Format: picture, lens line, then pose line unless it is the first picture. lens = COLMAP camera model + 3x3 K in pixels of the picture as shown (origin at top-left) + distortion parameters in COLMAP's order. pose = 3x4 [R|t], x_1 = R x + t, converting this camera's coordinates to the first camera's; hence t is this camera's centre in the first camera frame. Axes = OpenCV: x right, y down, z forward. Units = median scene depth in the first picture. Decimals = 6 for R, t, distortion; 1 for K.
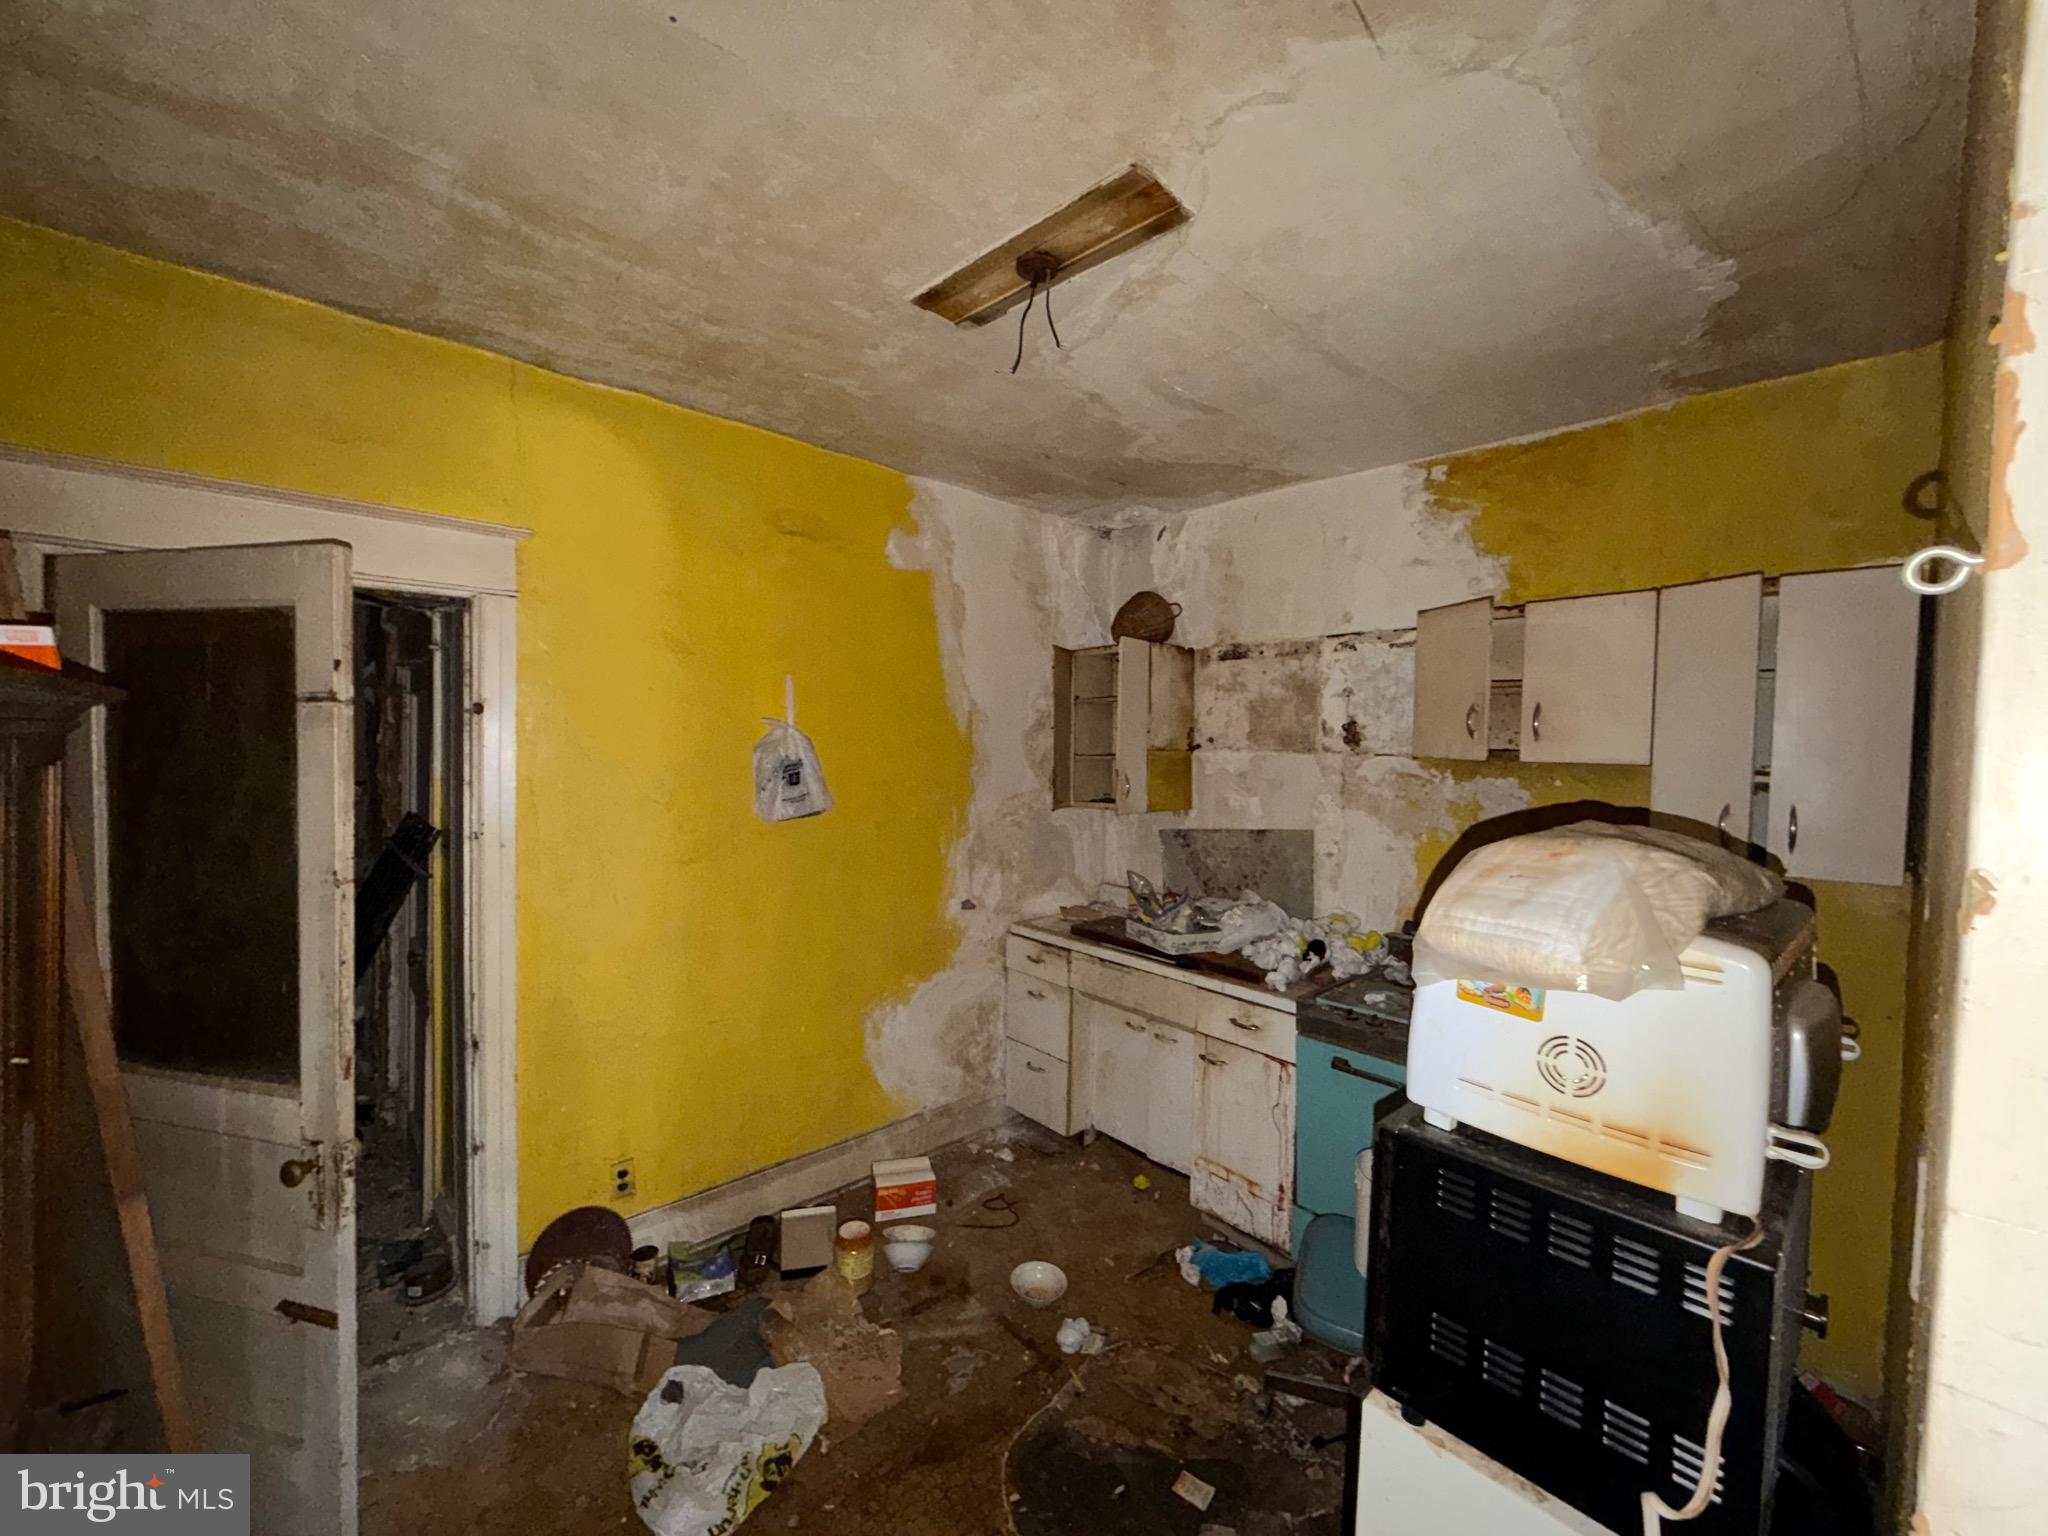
lens RADIAL K [[818.8, 0, 1028.7], [0, 818.8, 765.7], [0, 0, 1]] dist [0.001857, -0.000200]
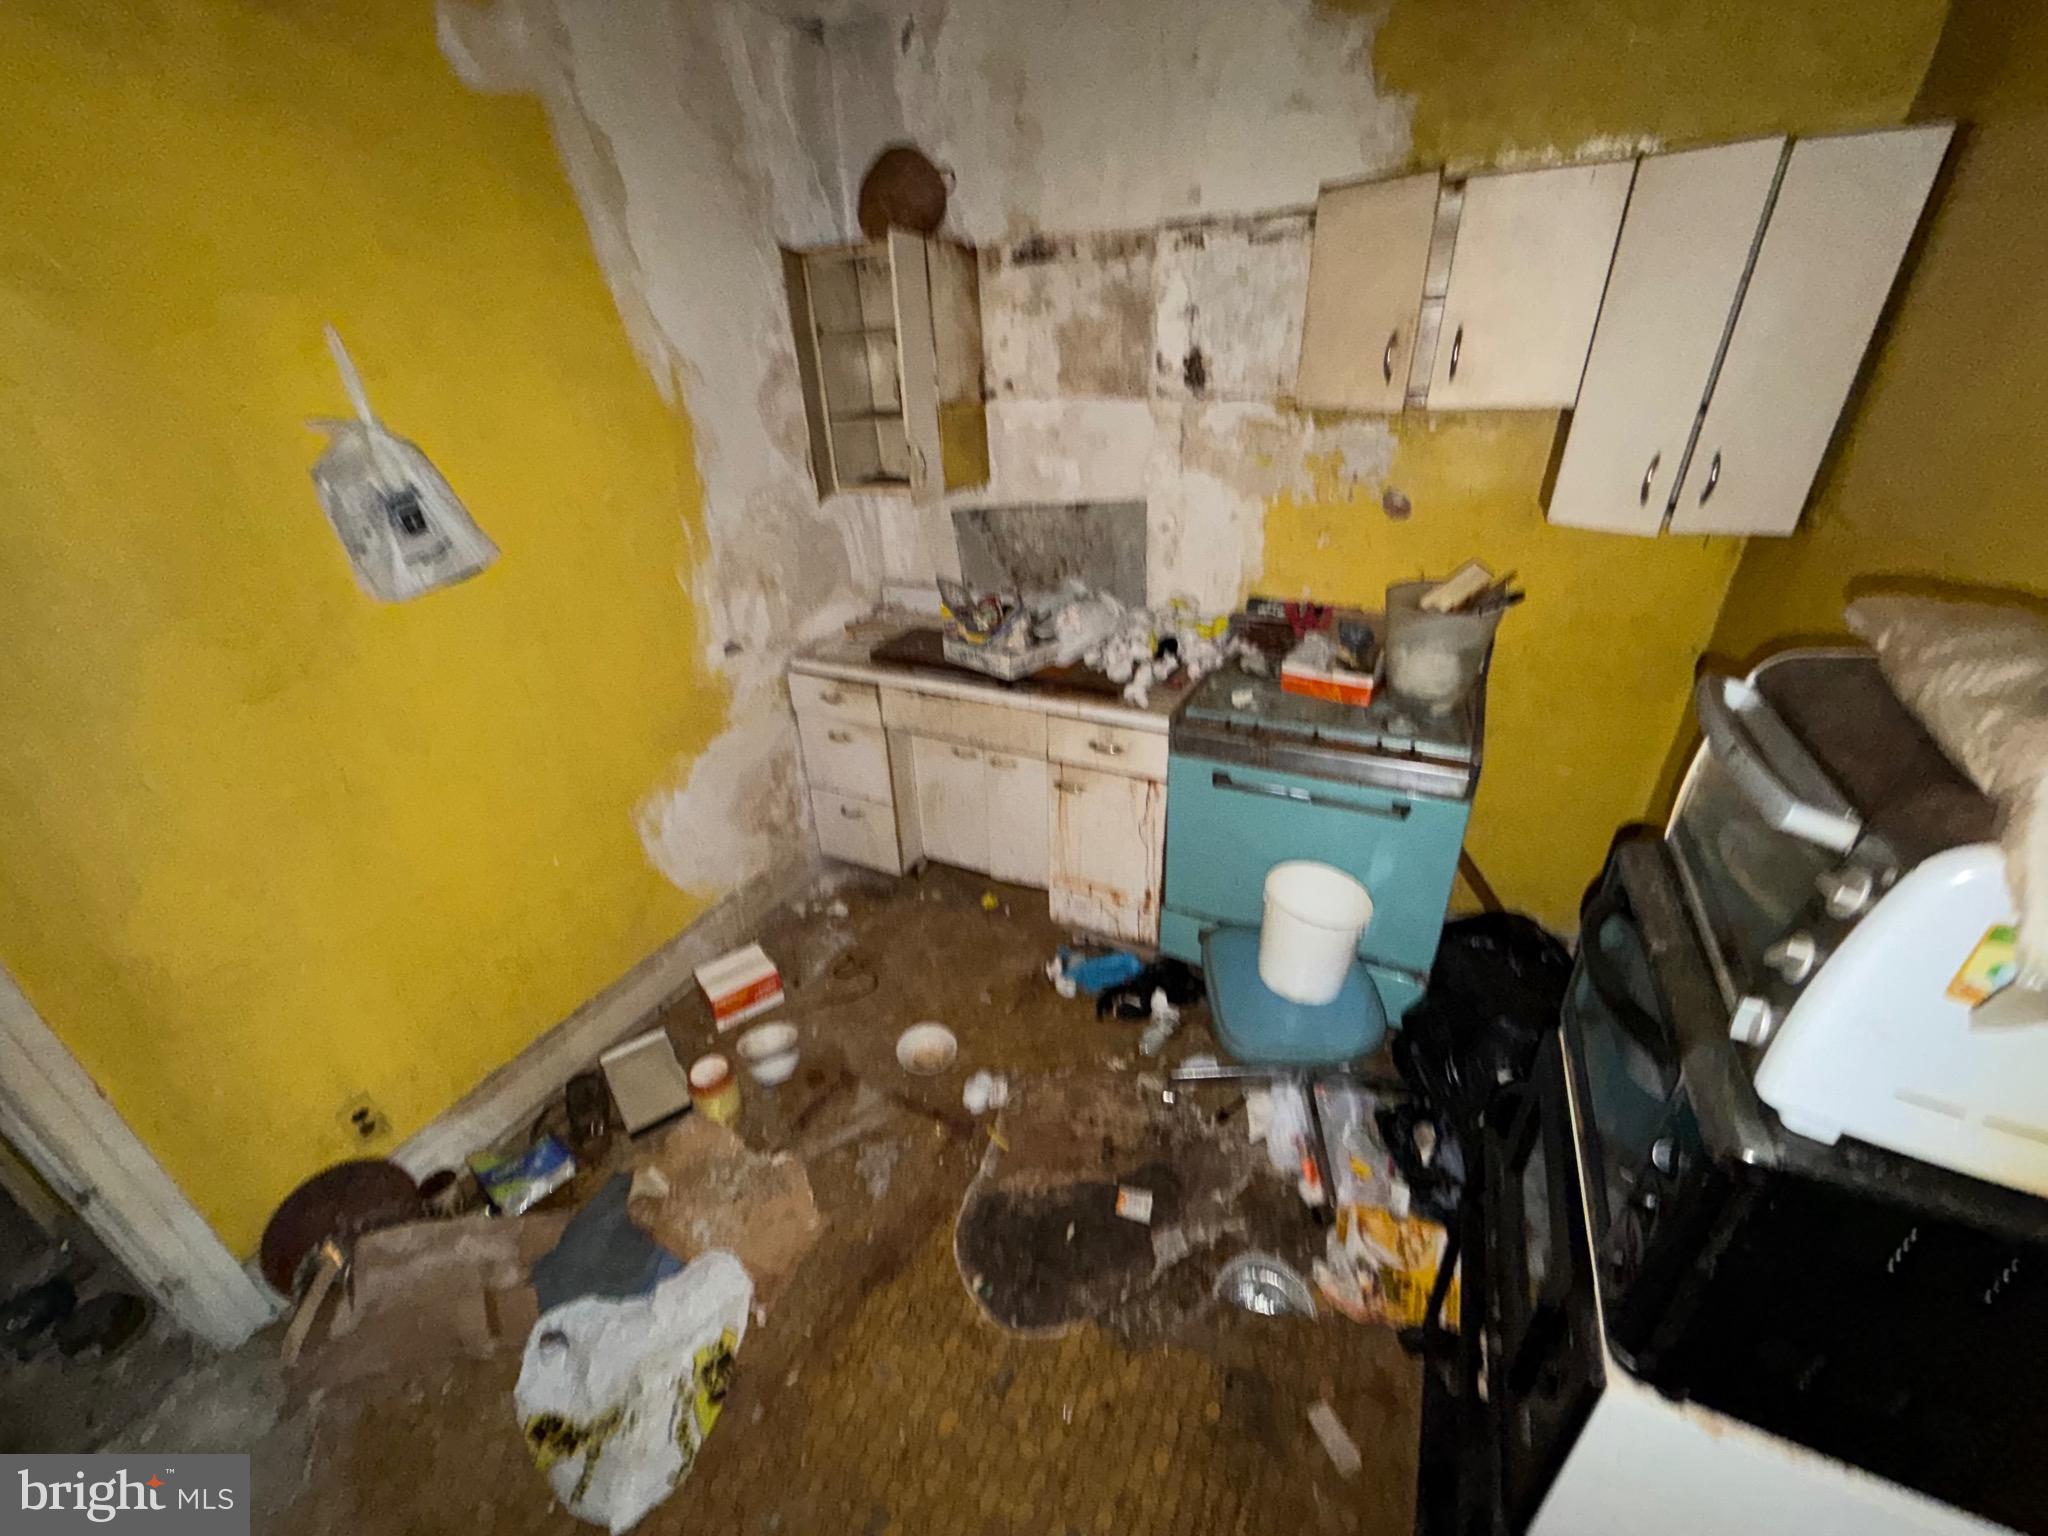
lens RADIAL K [[818.8, 0, 1023.6], [0, 818.8, 765.5], [0, 0, 1]] dist [0.001857, -0.000200]
pose [[0.932502, -0.208641, 0.294804, -0.082558], [0.062353, 0.897002, 0.437606, -0.058376], [-0.355743, -0.389686, 0.849466, 0.255463]]
